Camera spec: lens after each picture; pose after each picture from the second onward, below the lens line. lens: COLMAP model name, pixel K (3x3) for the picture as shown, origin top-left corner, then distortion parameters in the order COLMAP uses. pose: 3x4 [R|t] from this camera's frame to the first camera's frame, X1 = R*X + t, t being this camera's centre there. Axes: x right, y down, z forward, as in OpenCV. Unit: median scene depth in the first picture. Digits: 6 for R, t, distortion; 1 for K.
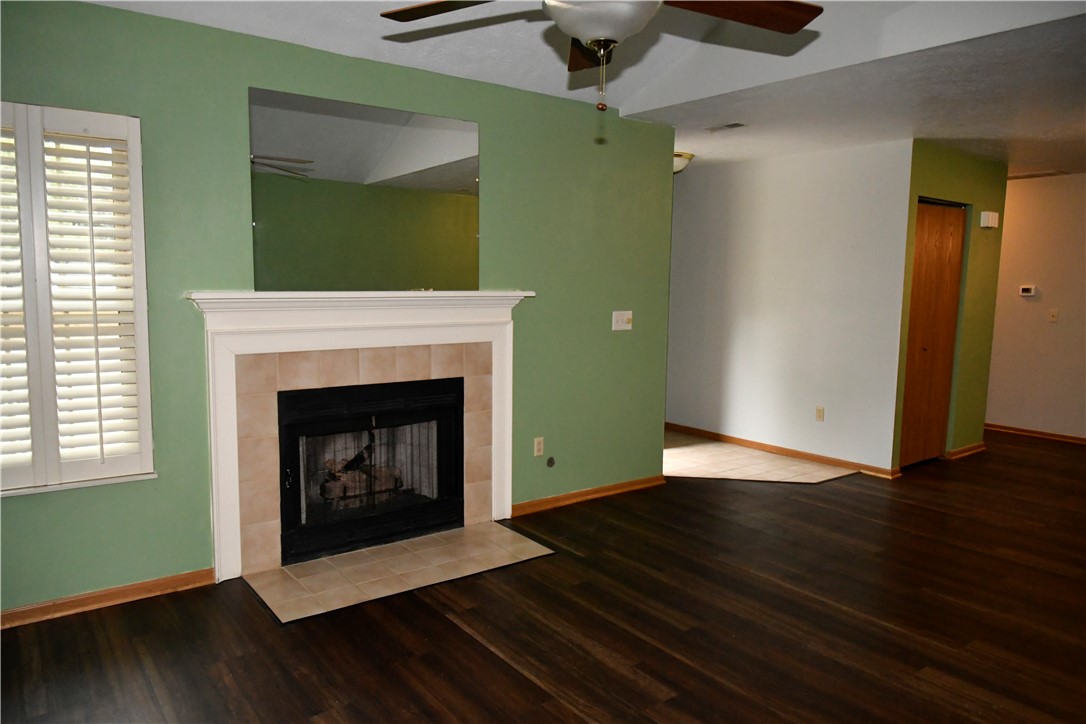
lens RADIAL K [[743.9, 0, 543.0], [0, 743.9, 362.0], [0, 0, 1]] dist [-0.000906, -0.004785]
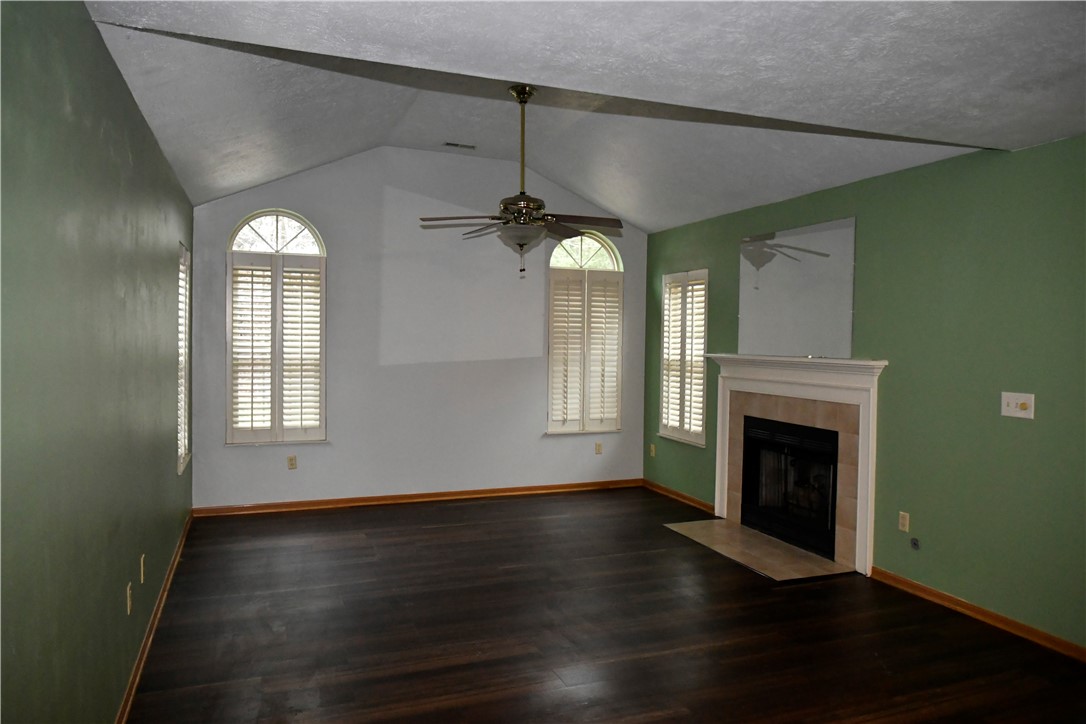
lens RADIAL K [[743.9, 0, 543.0], [0, 743.9, 362.0], [0, 0, 1]] dist [-0.000906, -0.004785]
pose [[-0.272580, 0.016987, -0.961983, 1.140186], [-0.124508, 0.990814, 0.052776, -0.091916], [0.954043, 0.134161, -0.267961, 0.851291]]
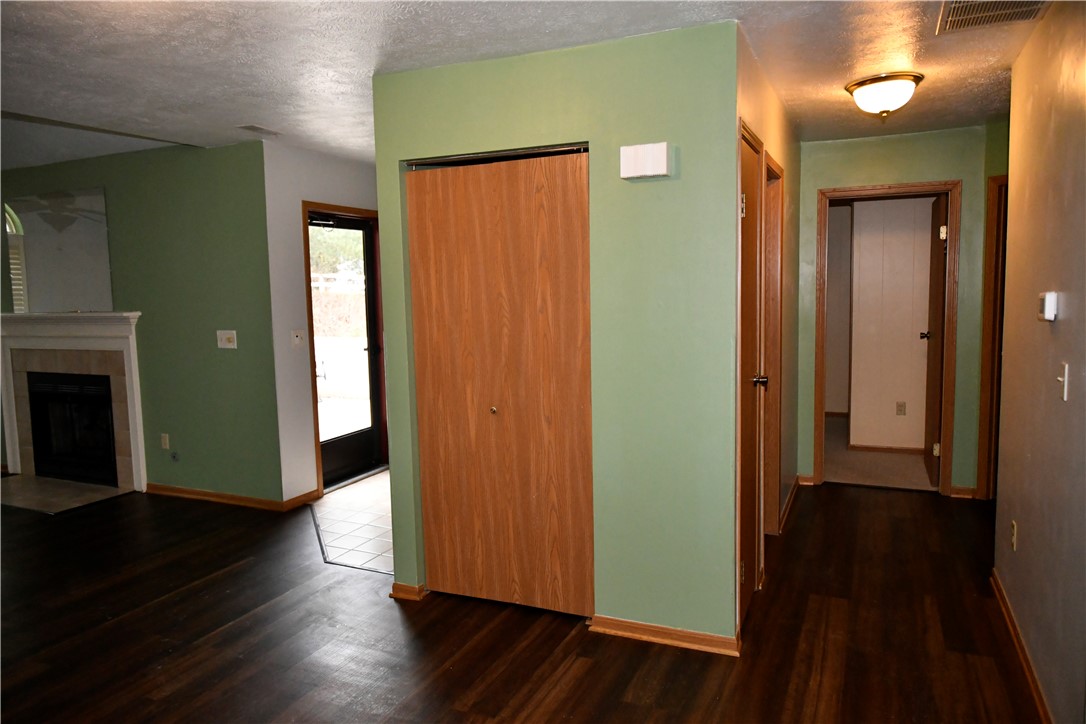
lens RADIAL K [[743.9, 0, 543.0], [0, 743.9, 362.0], [0, 0, 1]] dist [-0.000906, -0.004785]
pose [[0.476303, 0.068338, -0.876622, 1.435348], [-0.069718, 0.996772, 0.039823, -0.111858], [0.876513, 0.042149, 0.479530, 1.036484]]
